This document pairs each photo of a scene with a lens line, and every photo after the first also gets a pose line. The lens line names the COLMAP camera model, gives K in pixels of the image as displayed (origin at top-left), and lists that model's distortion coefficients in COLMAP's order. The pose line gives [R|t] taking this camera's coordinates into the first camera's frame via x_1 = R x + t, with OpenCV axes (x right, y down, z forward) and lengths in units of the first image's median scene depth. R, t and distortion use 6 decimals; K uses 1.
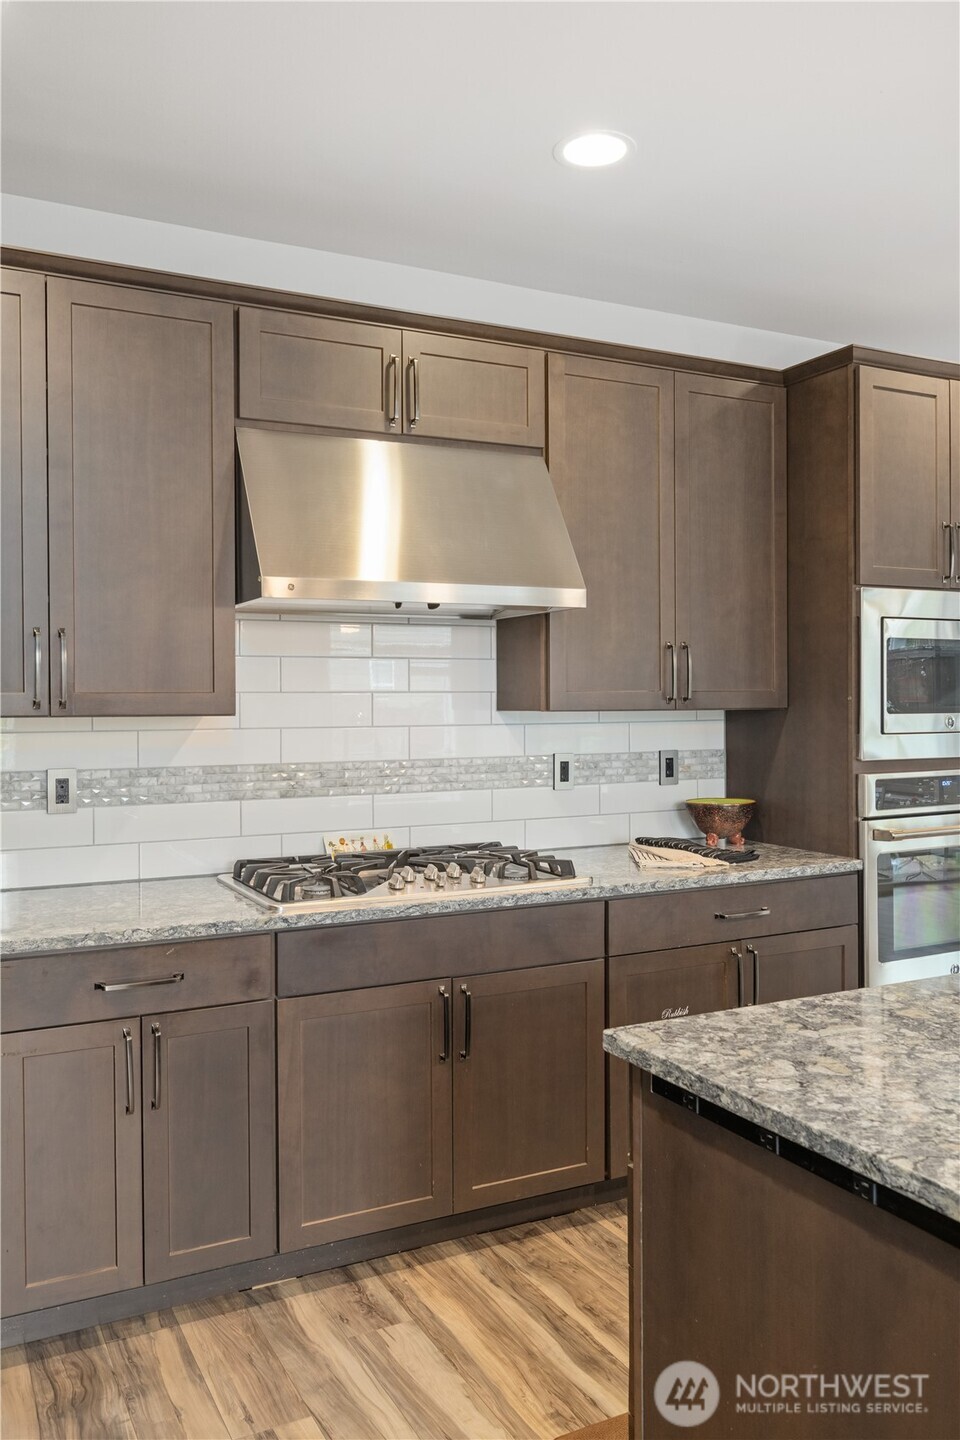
lens RADIAL K [[1130.6, 0, 464.3], [0, 1130.6, 706.9], [0, 0, 1]] dist [0.006423, -0.005208]
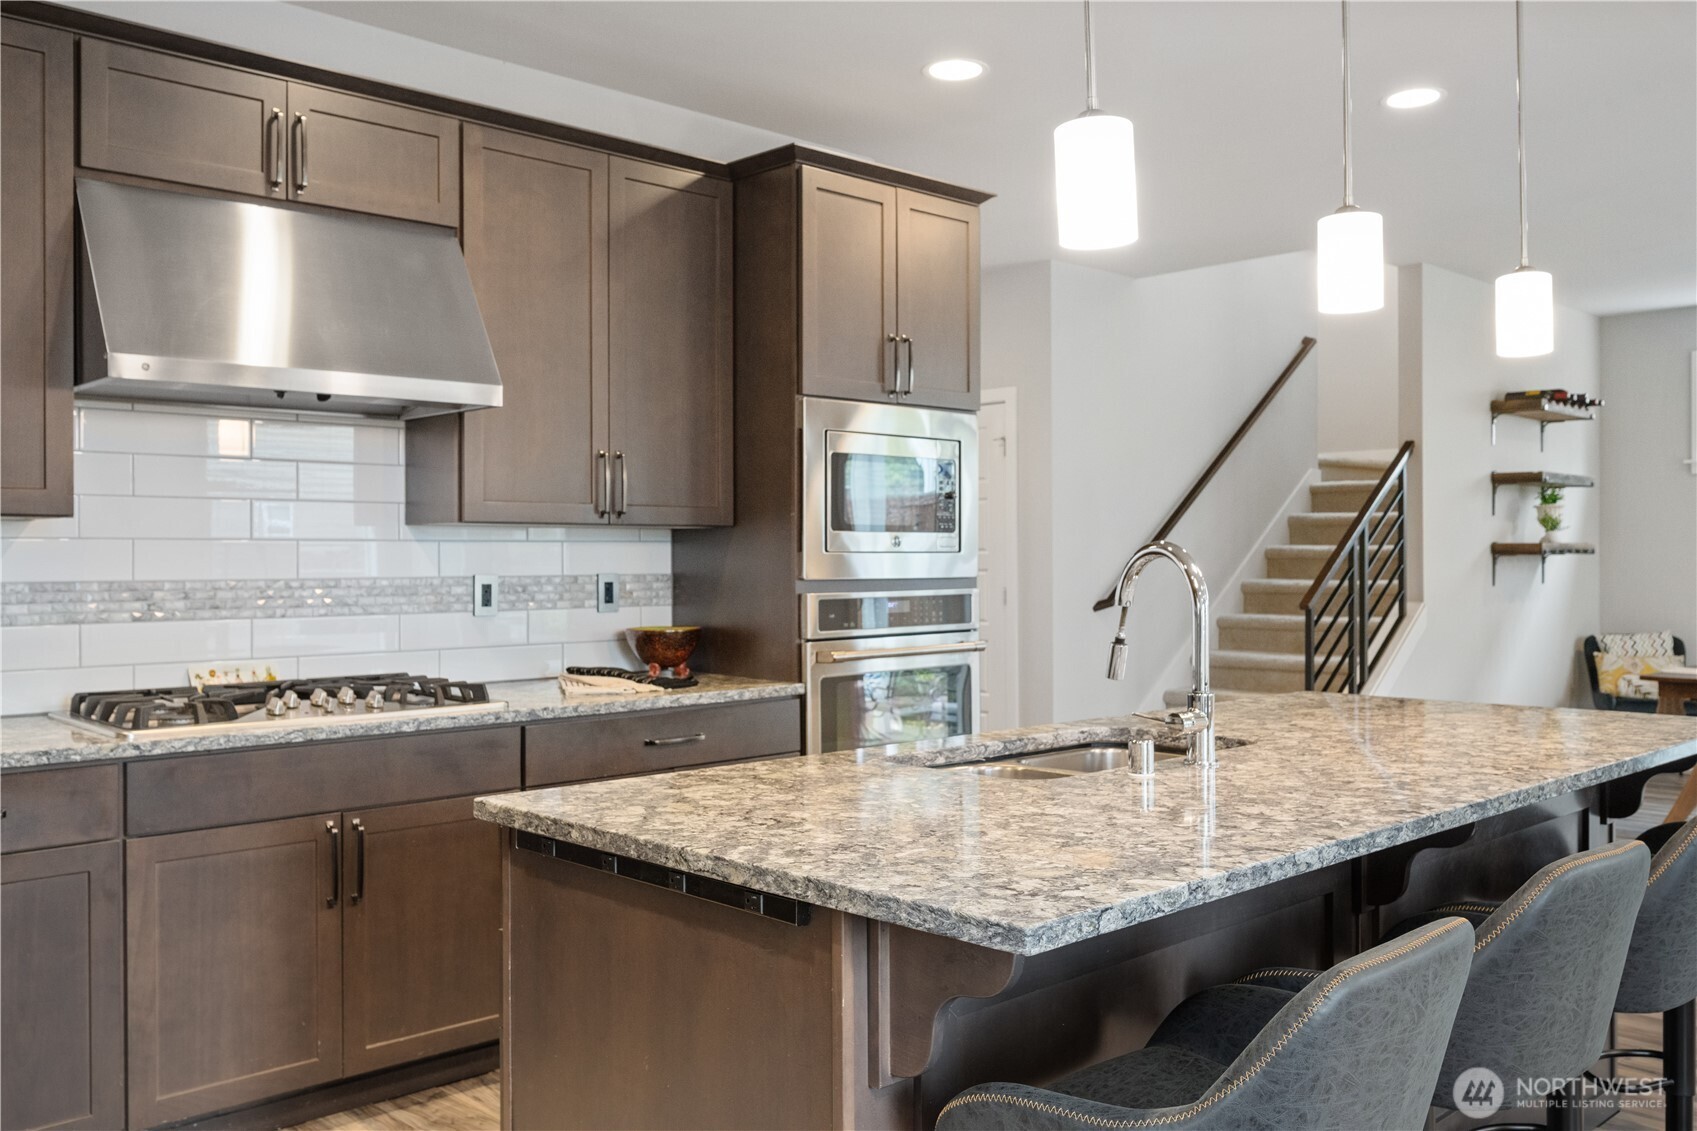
lens RADIAL K [[1426.2, 0, 841.8], [0, 1426.2, 562.5], [0, 0, 1]] dist [-0.007699, 0.008026]
pose [[0.956426, 0.003174, 0.291959, 0.033824], [-0.002501, 0.999993, -0.002678, 0.039703], [-0.291965, 0.001831, 0.956427, -0.173678]]
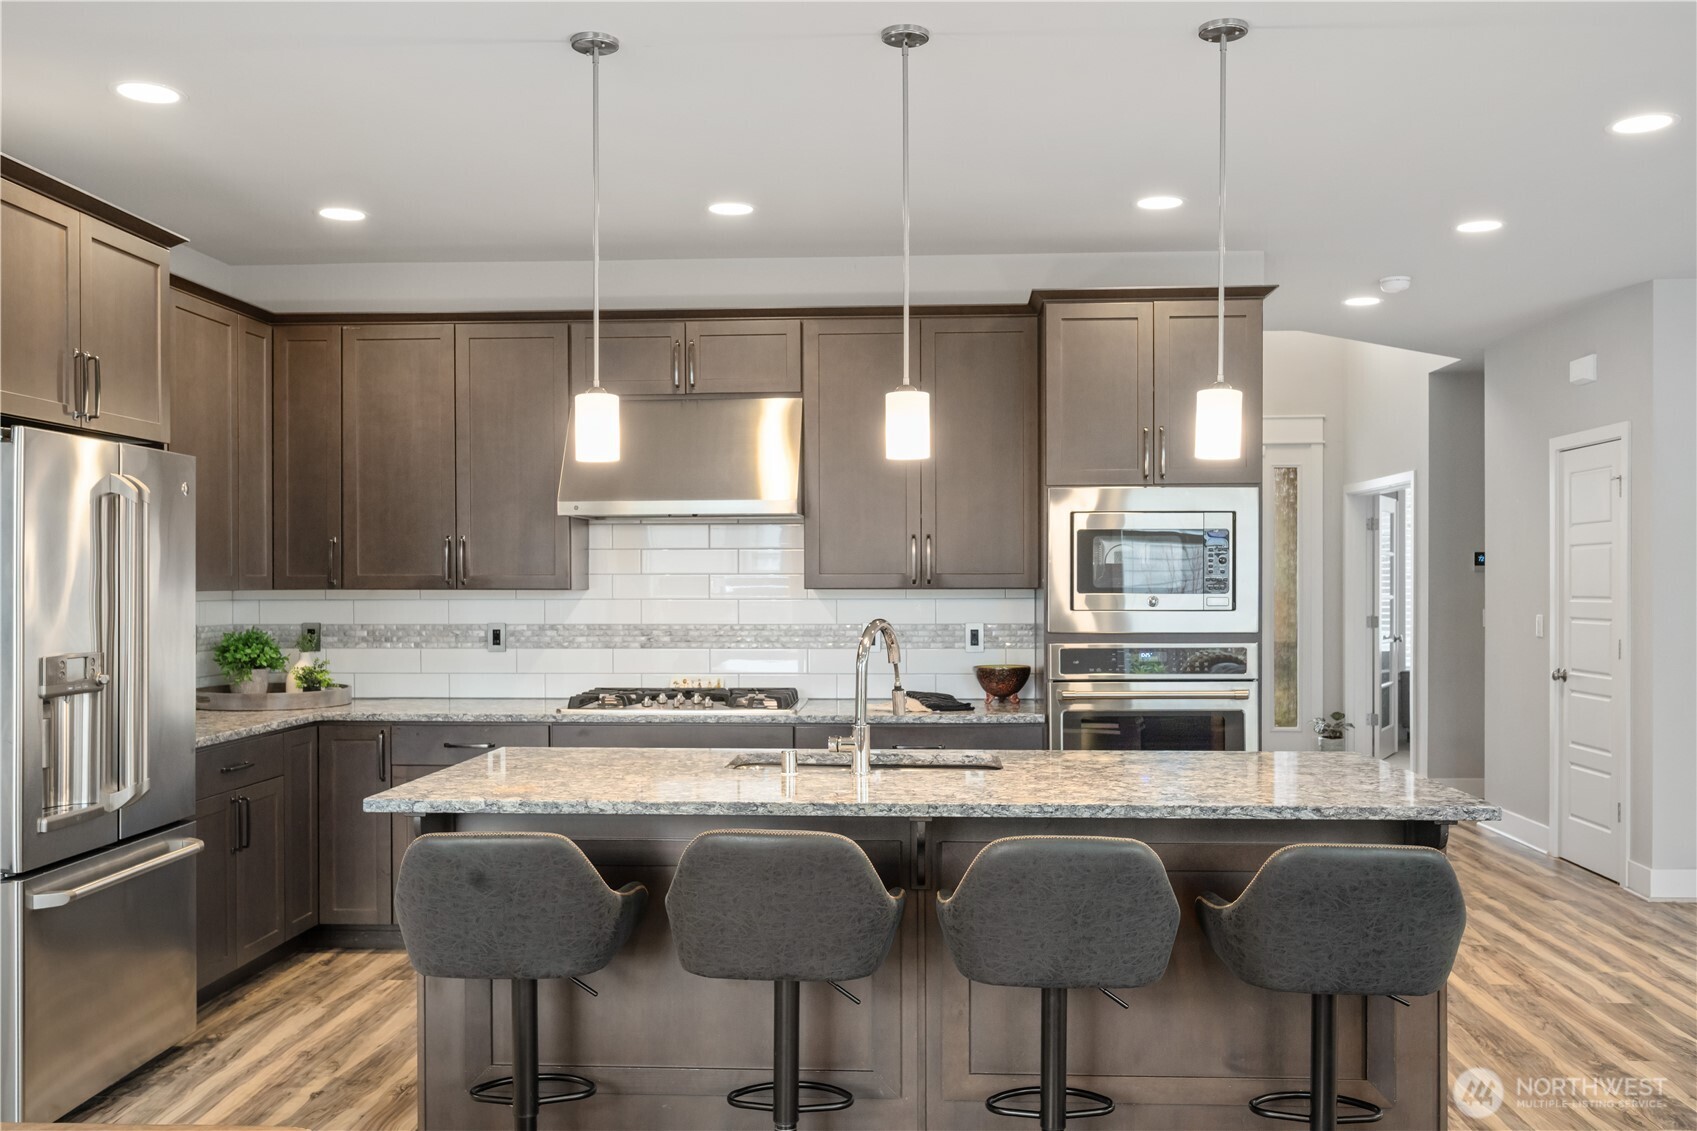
lens RADIAL K [[1479.1, 0, 840.6], [0, 1479.1, 583.2], [0, 0, 1]] dist [-0.000749, -0.002660]
pose [[0.865569, 0.006409, -0.500748, 1.034626], [-0.006342, 0.999978, 0.001836, -0.006859], [0.500749, 0.001587, 0.865591, -0.511503]]
